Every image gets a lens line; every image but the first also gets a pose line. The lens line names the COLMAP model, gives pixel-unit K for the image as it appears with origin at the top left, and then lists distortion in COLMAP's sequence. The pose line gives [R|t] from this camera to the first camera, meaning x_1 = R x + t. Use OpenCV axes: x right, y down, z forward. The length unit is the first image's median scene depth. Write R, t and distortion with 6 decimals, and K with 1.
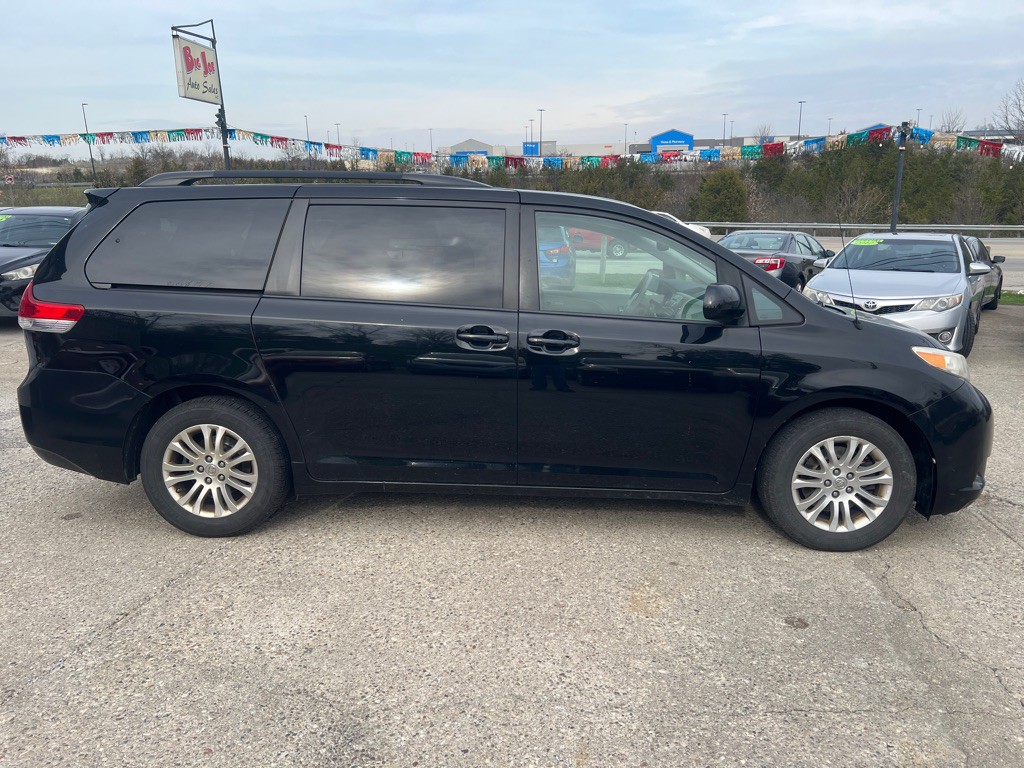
lens RADIAL K [[771.0, 0, 509.5], [0, 771.0, 383.4], [0, 0, 1]] dist [0.037622, -0.049778]
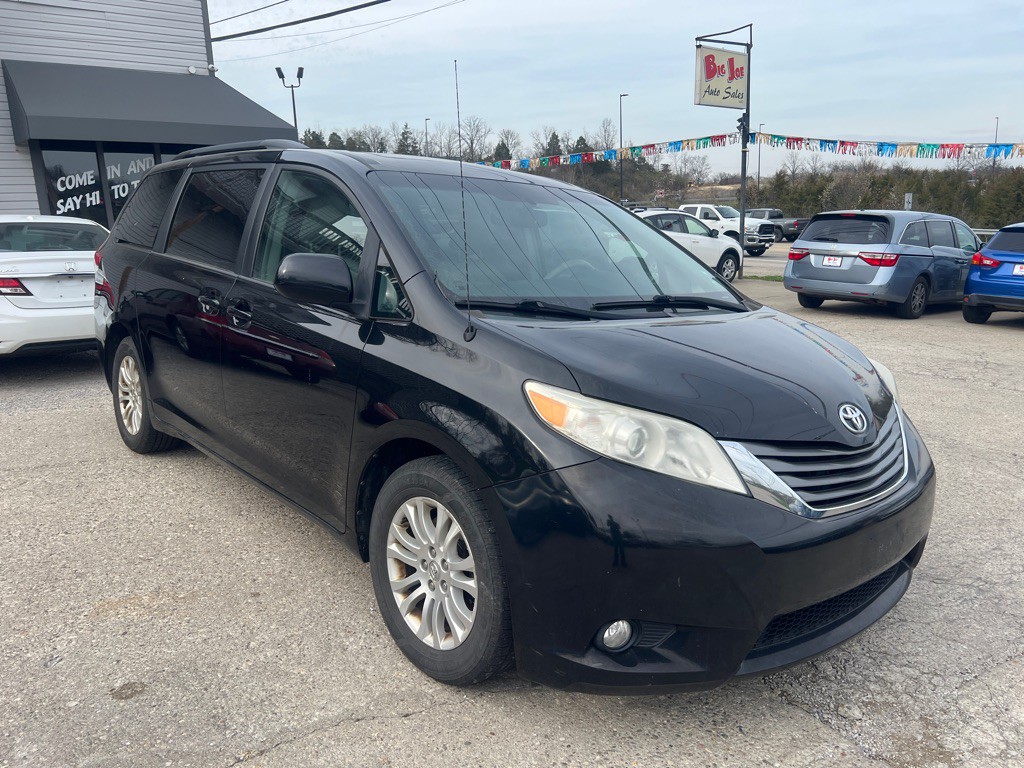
lens RADIAL K [[771.0, 0, 509.5], [0, 771.0, 383.4], [0, 0, 1]] dist [0.037622, -0.049778]
pose [[0.696425, 0.158406, -0.699928, 0.175146], [-0.169813, 0.984010, 0.053736, -0.014238], [0.697248, 0.081434, 0.712189, 0.109424]]
